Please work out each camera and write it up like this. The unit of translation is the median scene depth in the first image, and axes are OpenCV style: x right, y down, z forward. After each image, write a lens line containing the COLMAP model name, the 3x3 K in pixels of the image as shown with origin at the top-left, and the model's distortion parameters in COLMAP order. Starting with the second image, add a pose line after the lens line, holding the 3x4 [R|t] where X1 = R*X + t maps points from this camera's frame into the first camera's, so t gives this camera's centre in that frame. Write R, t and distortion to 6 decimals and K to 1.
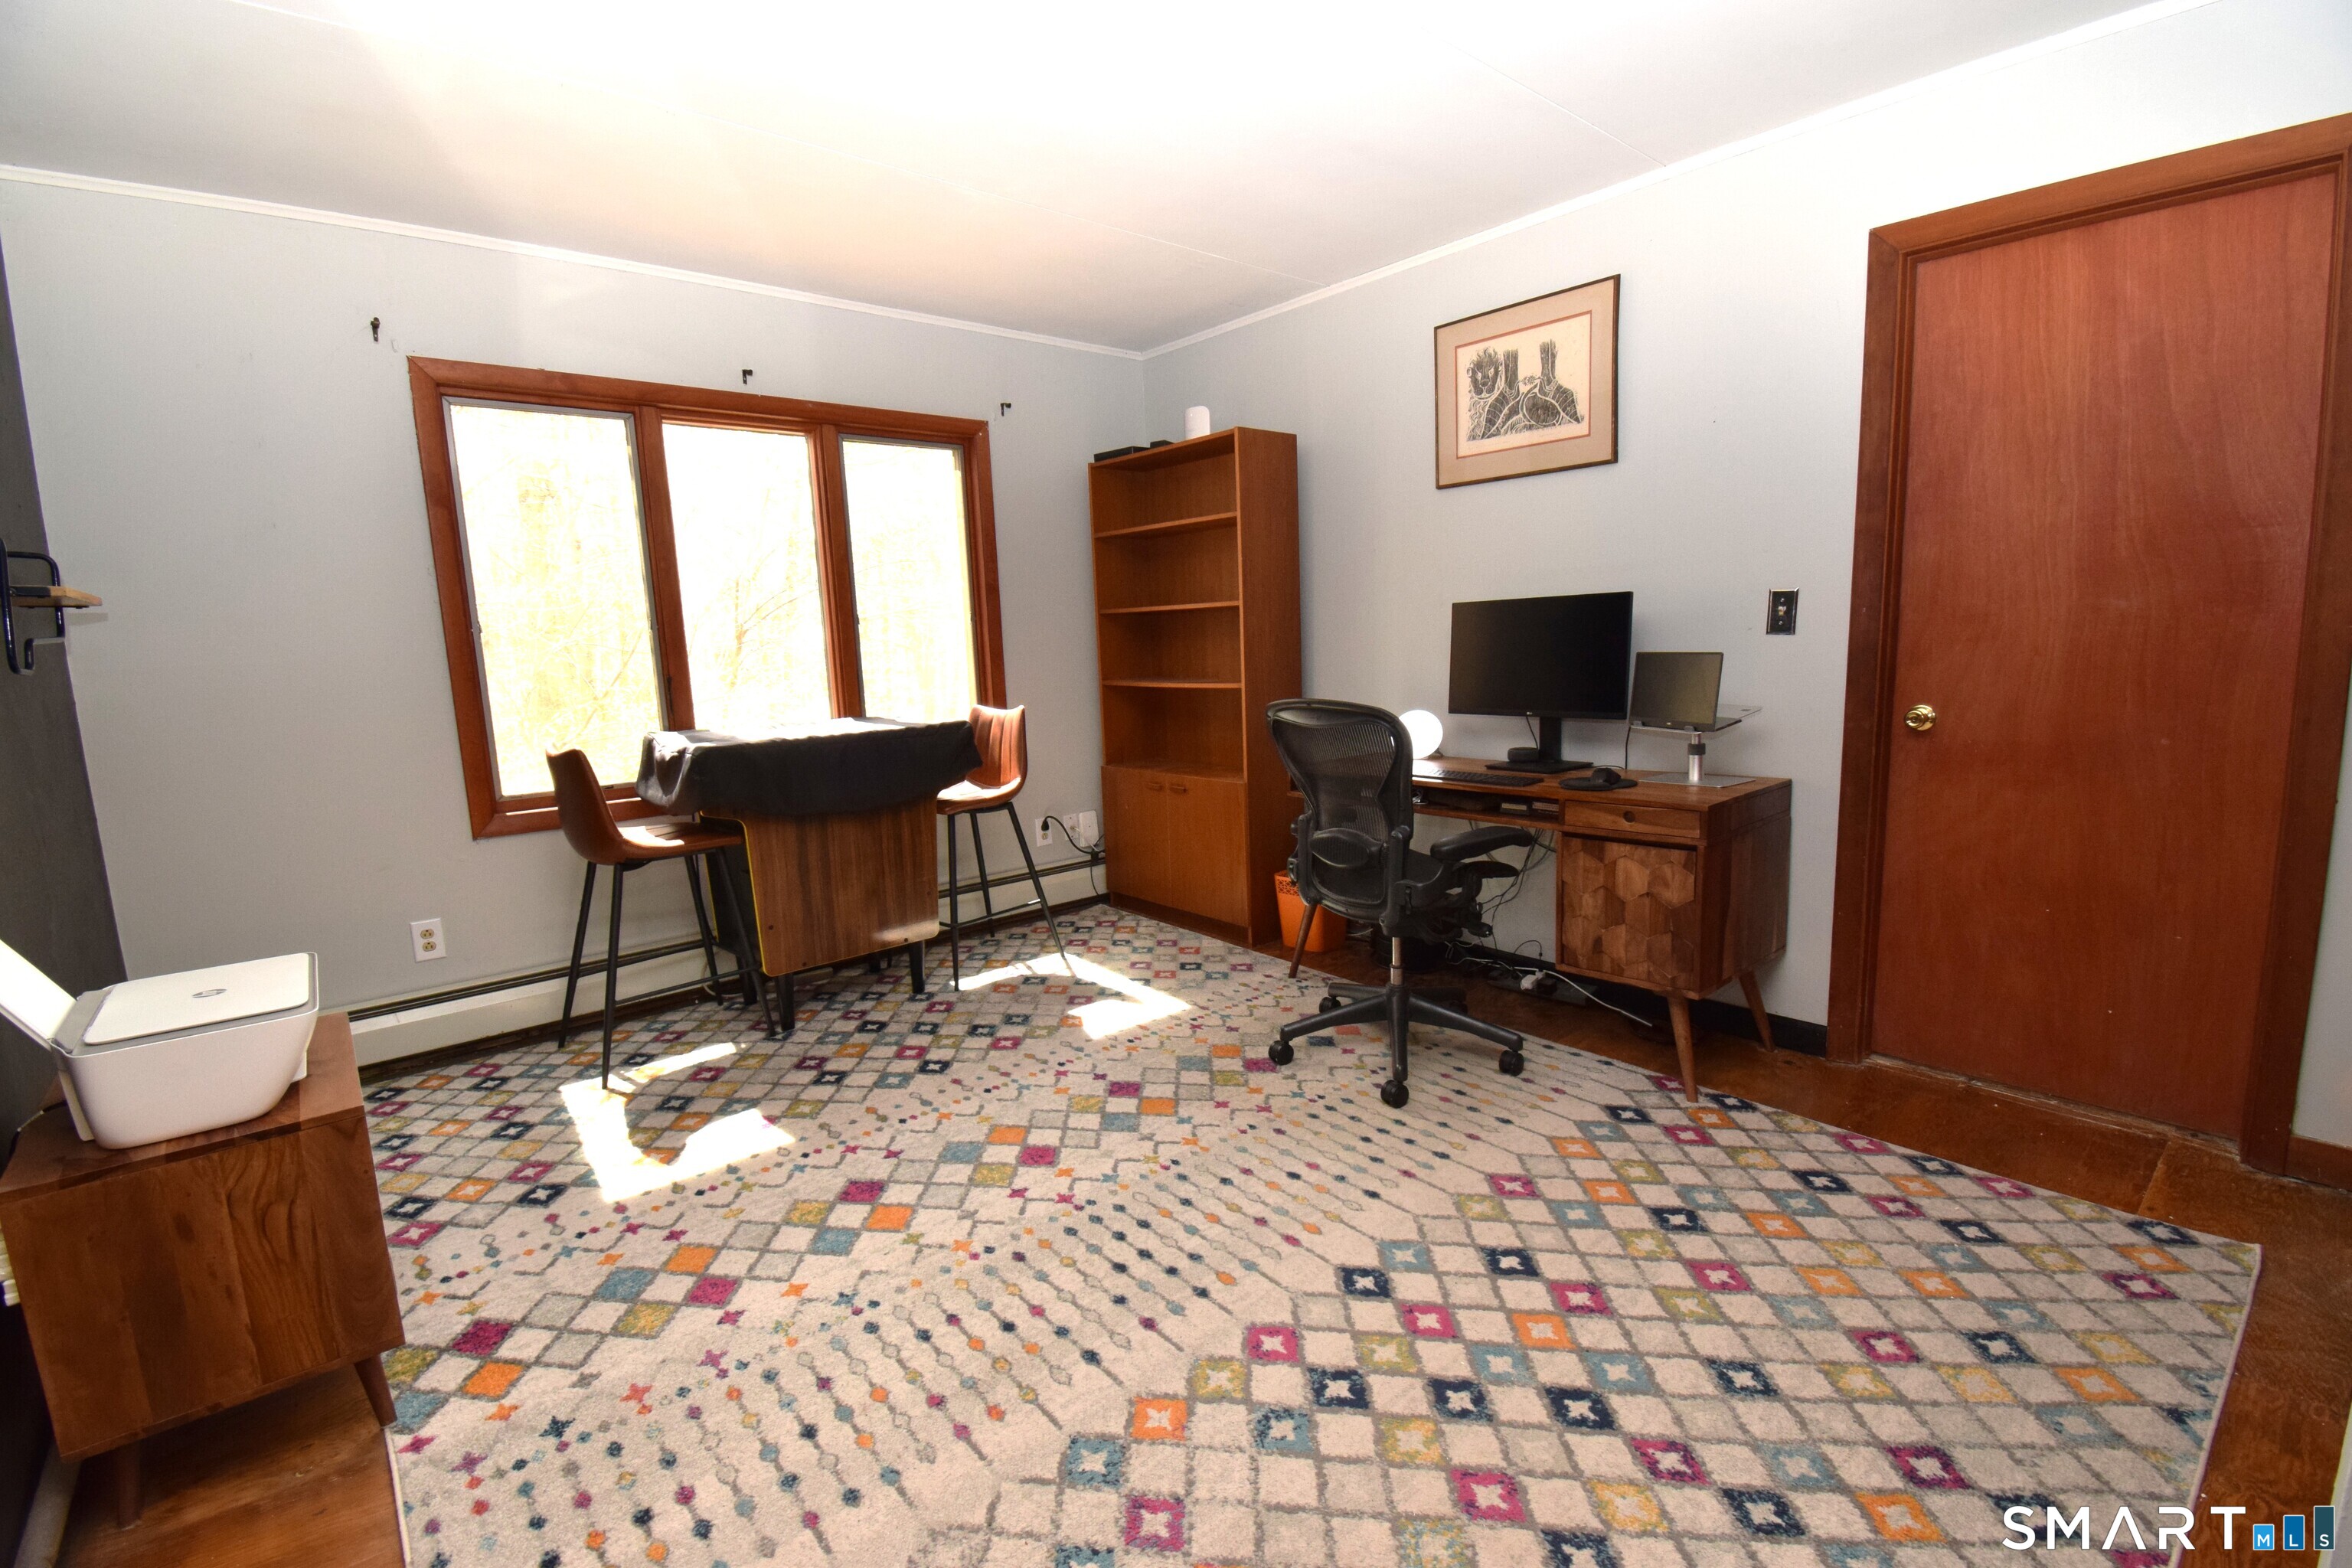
lens RADIAL K [[1024.8, 0, 1176.0], [0, 1024.8, 784.0], [0, 0, 1]] dist [0.014840, -0.019767]
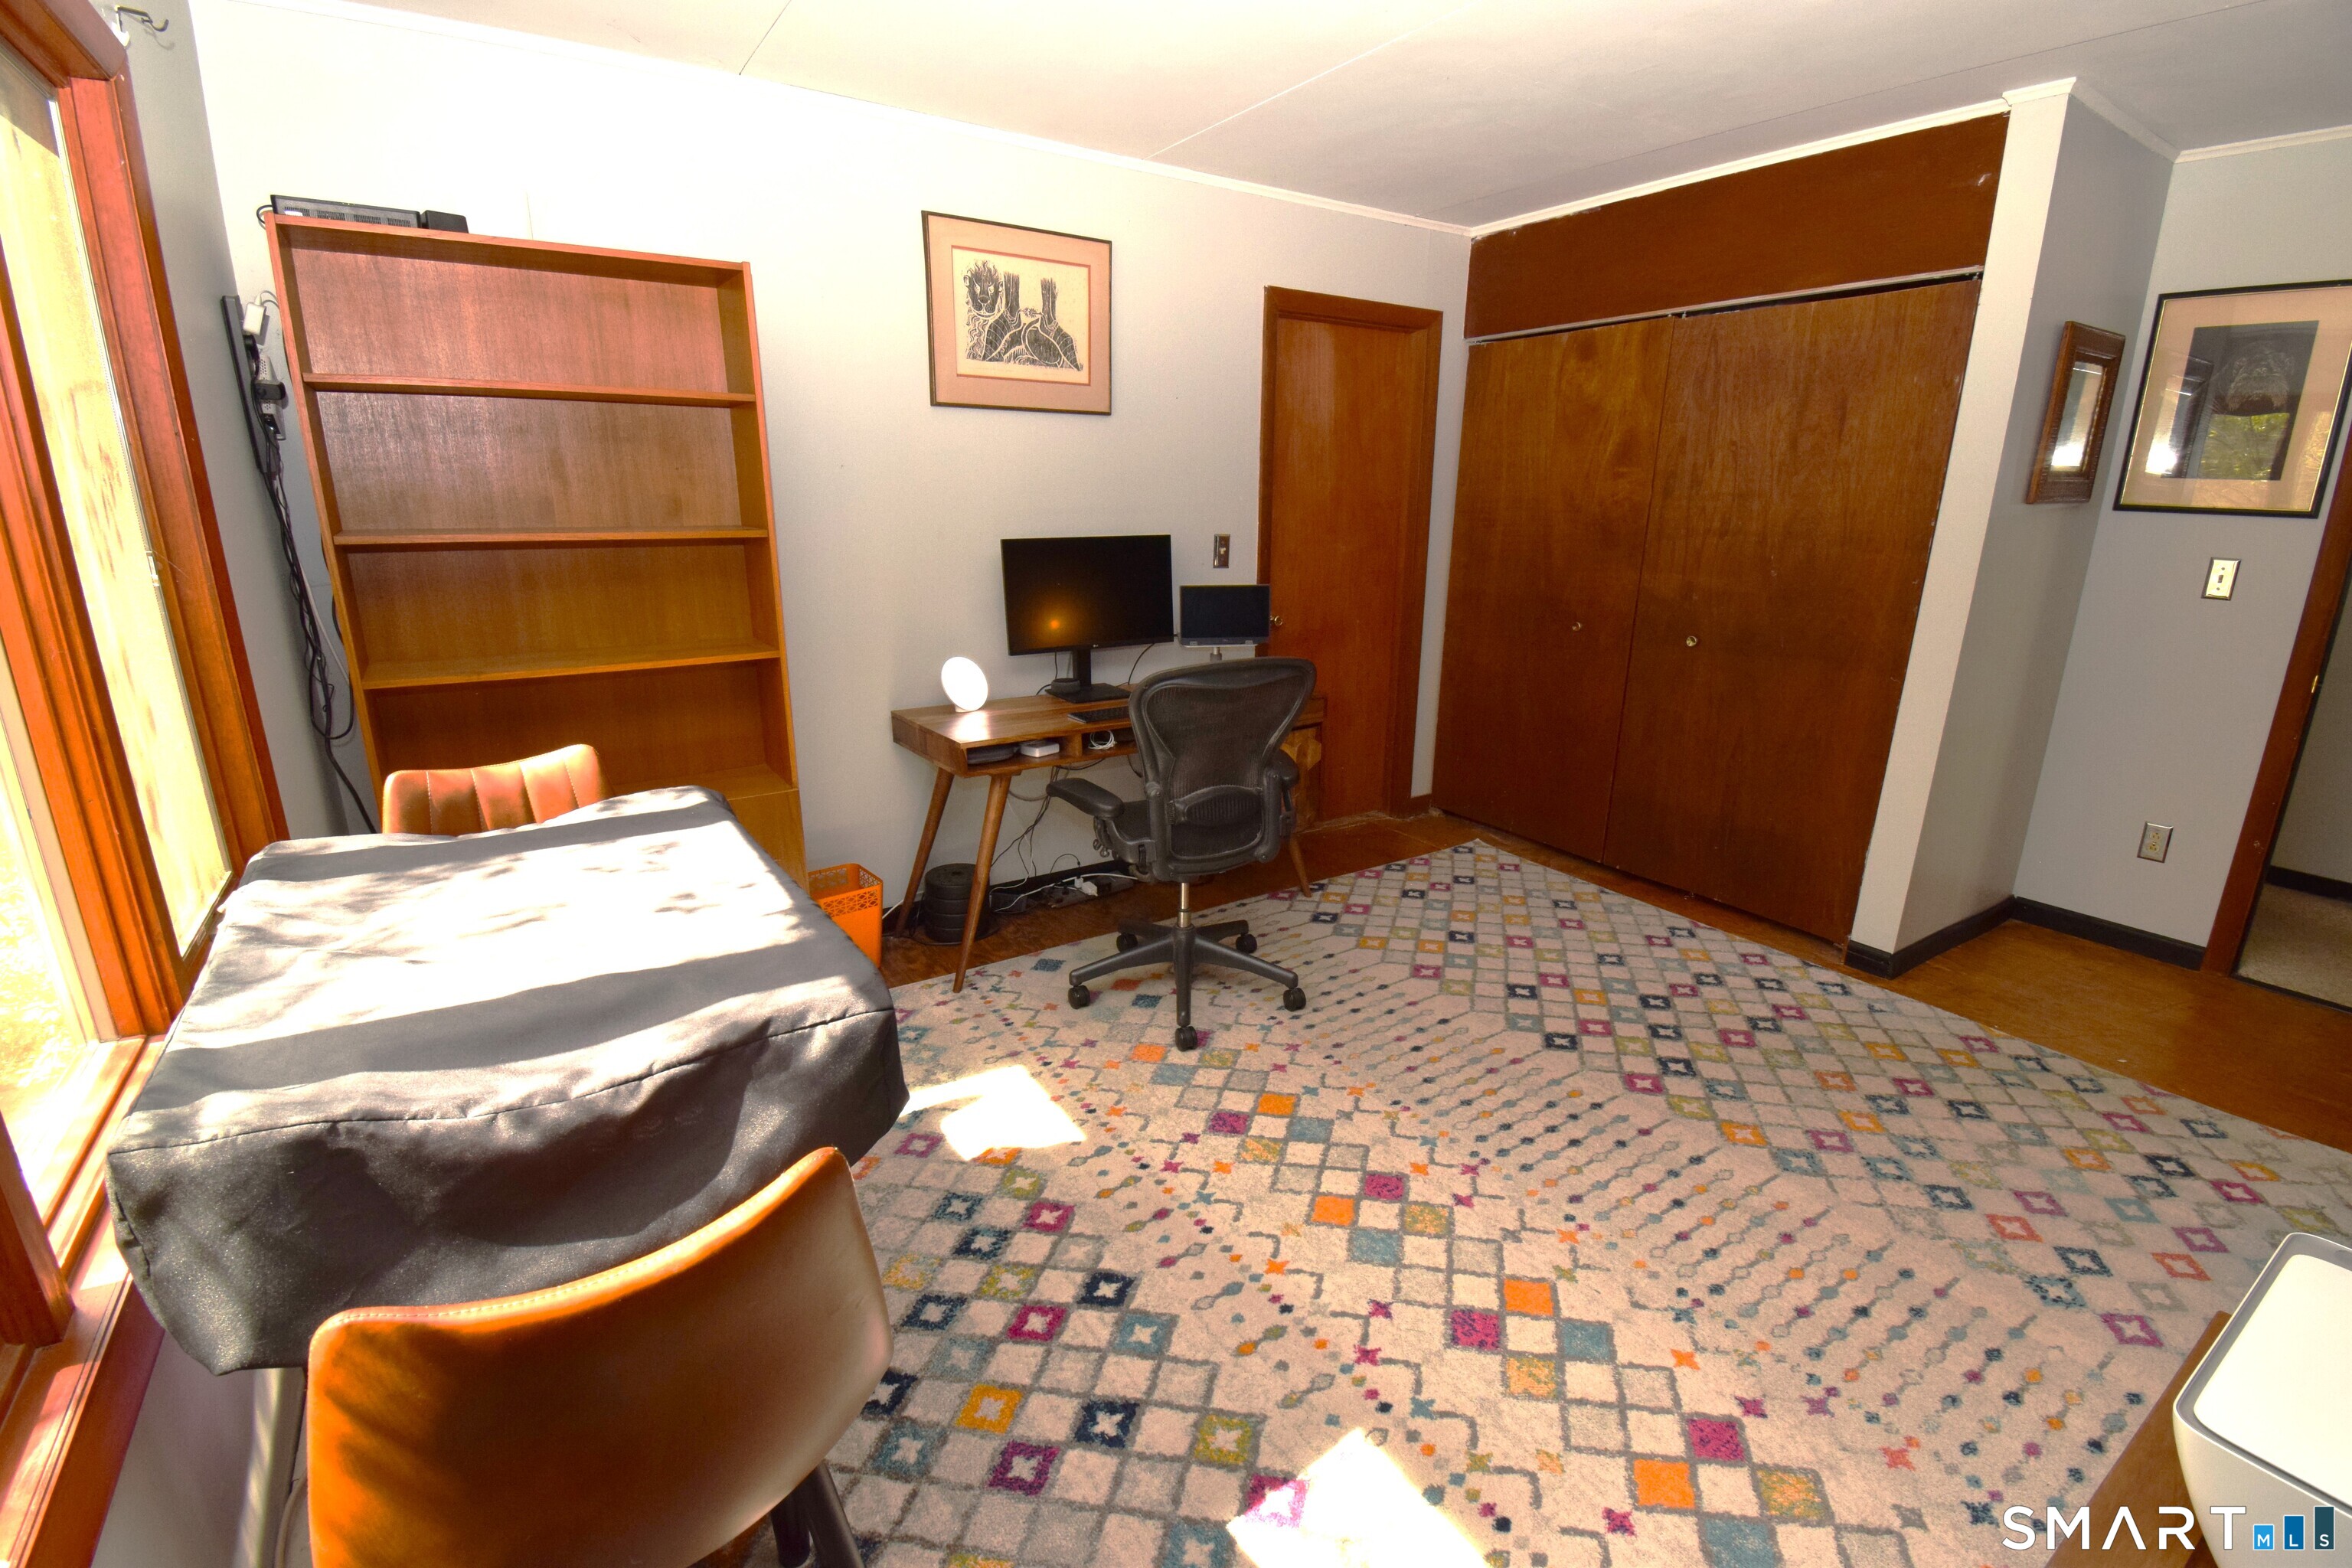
lens RADIAL K [[1034.5, 0, 1176.0], [0, 1034.5, 784.0], [0, 0, 1]] dist [0.018350, -0.024684]
pose [[0.123788, -0.237116, 0.963562, -1.099191], [0.131858, 0.966351, 0.220862, -0.238196], [-0.983509, 0.099714, 0.150888, 1.161224]]
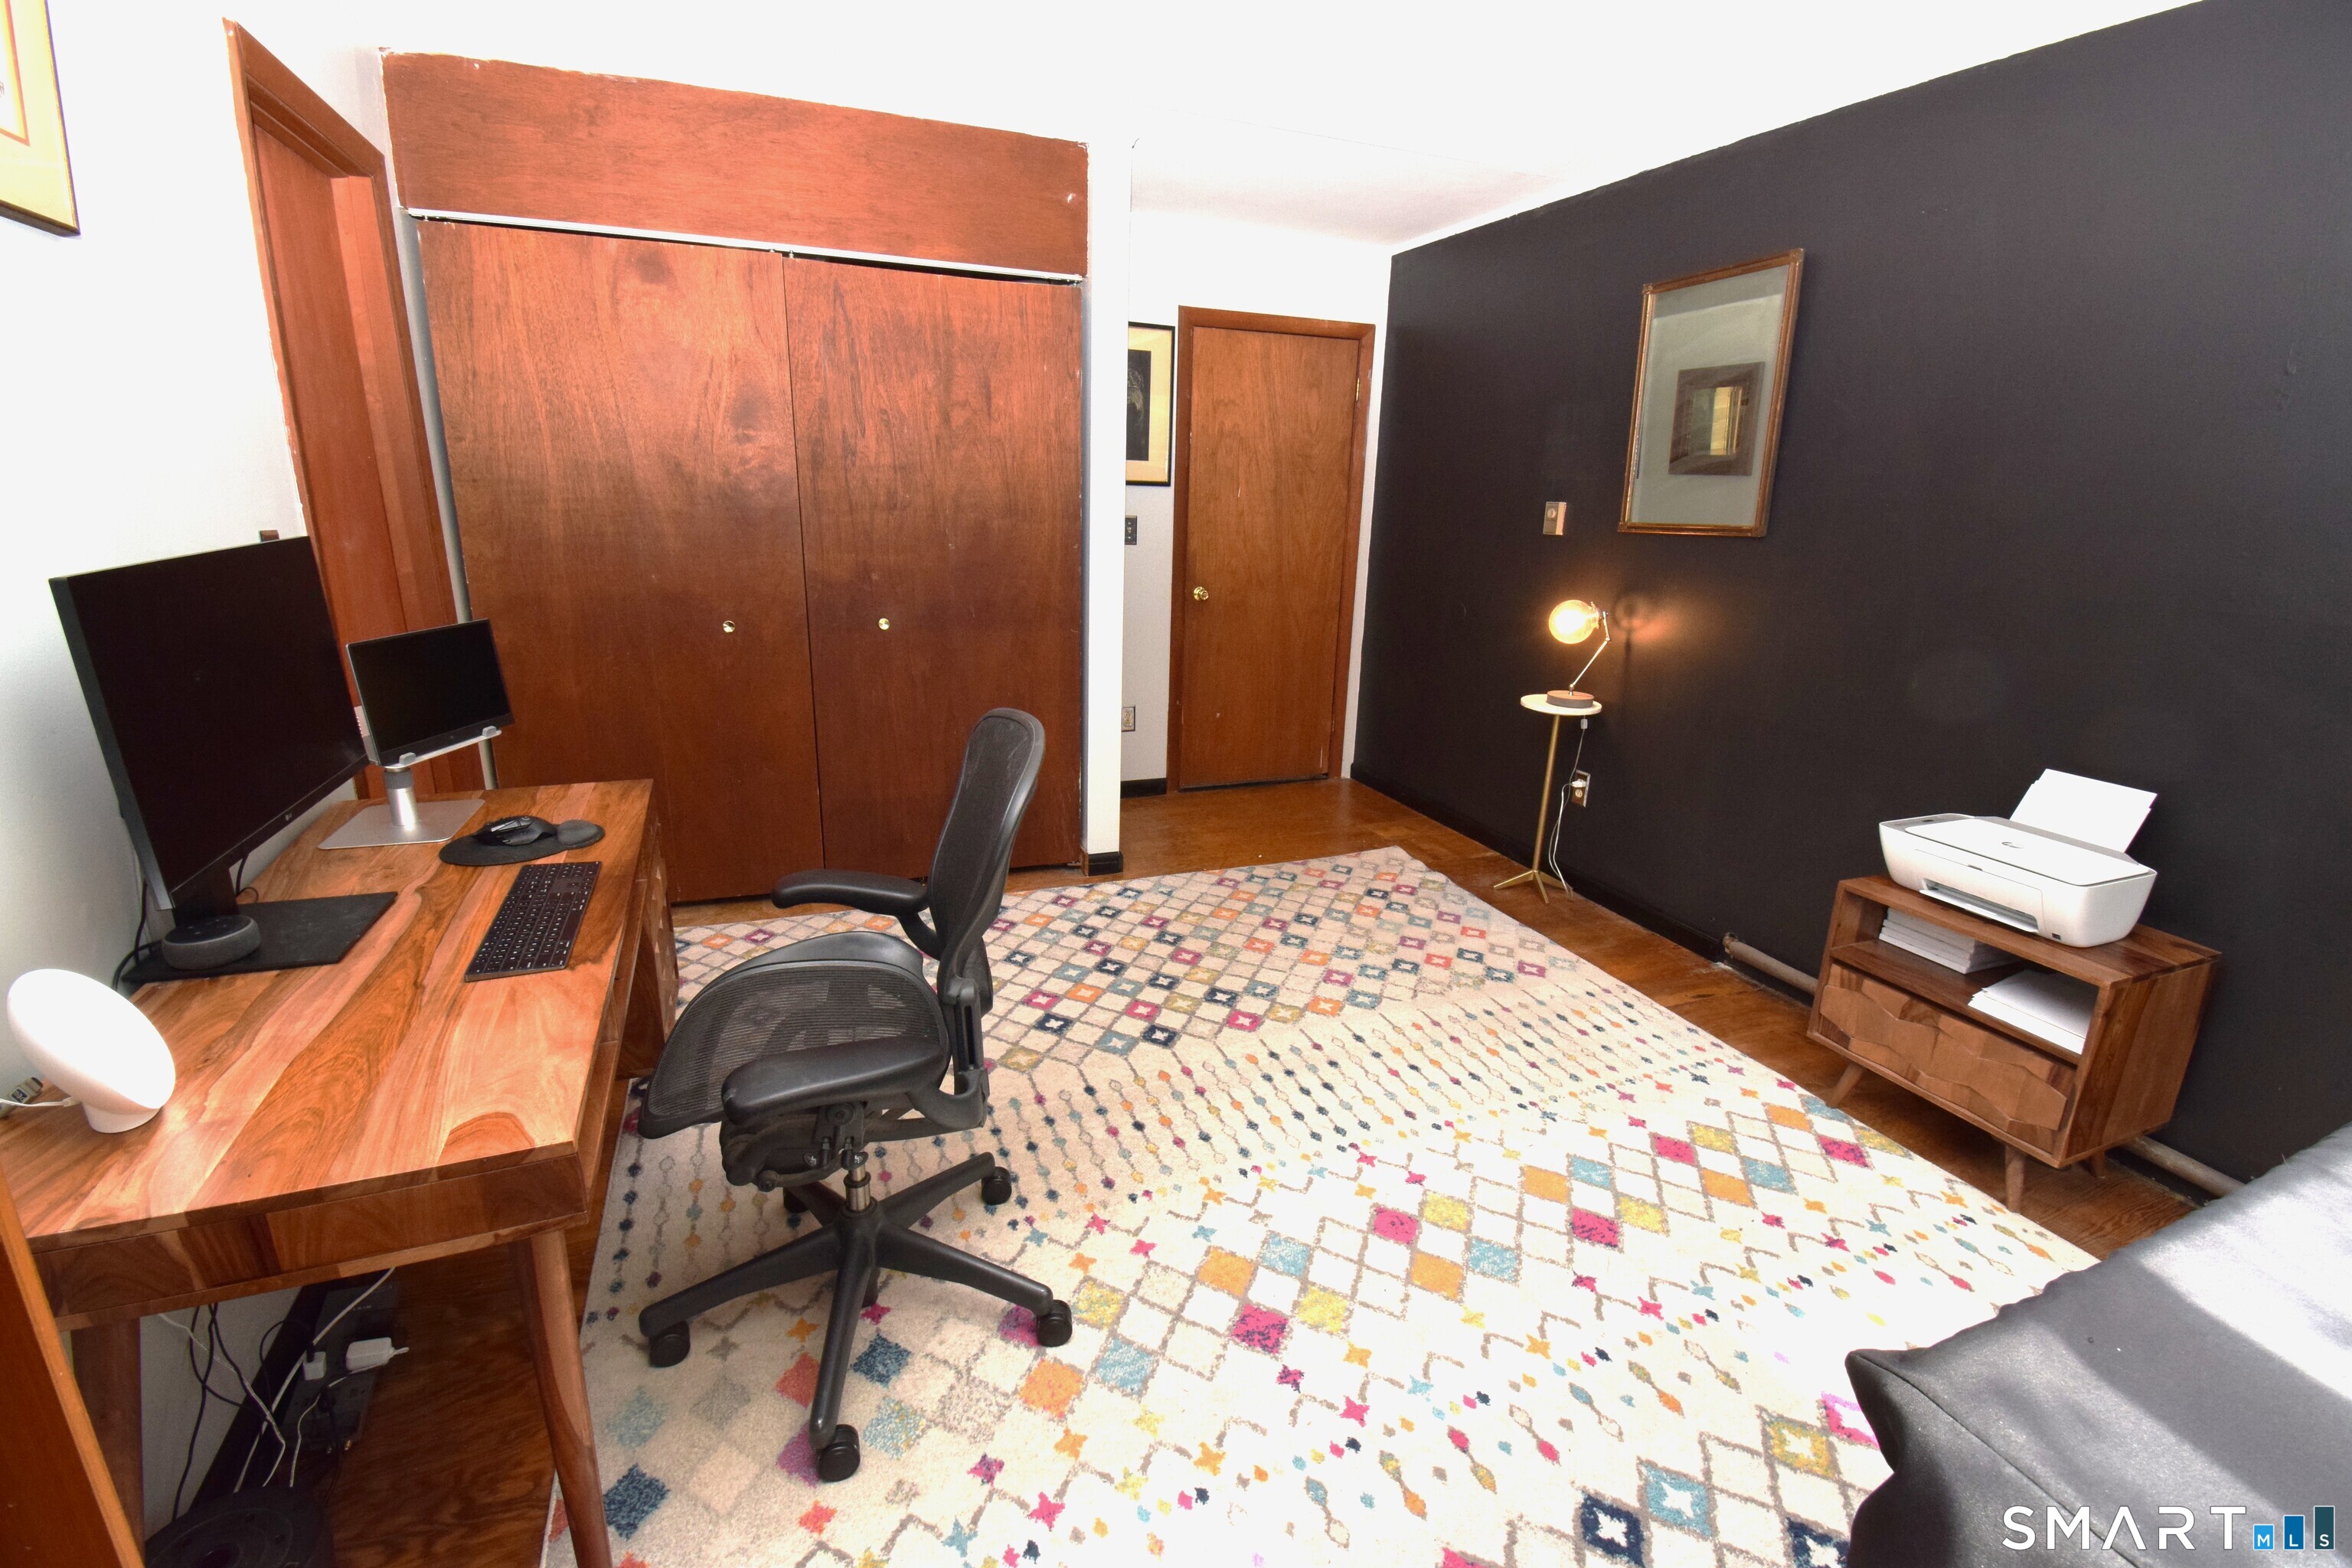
lens RADIAL K [[1034.5, 0, 1176.0], [0, 1034.5, 784.0], [0, 0, 1]] dist [0.018350, -0.024684]
pose [[-0.947506, -0.082063, 0.309027, -0.226988], [0.049157, 0.917625, 0.394396, -0.358666], [-0.315936, 0.388883, -0.865422, 1.901972]]
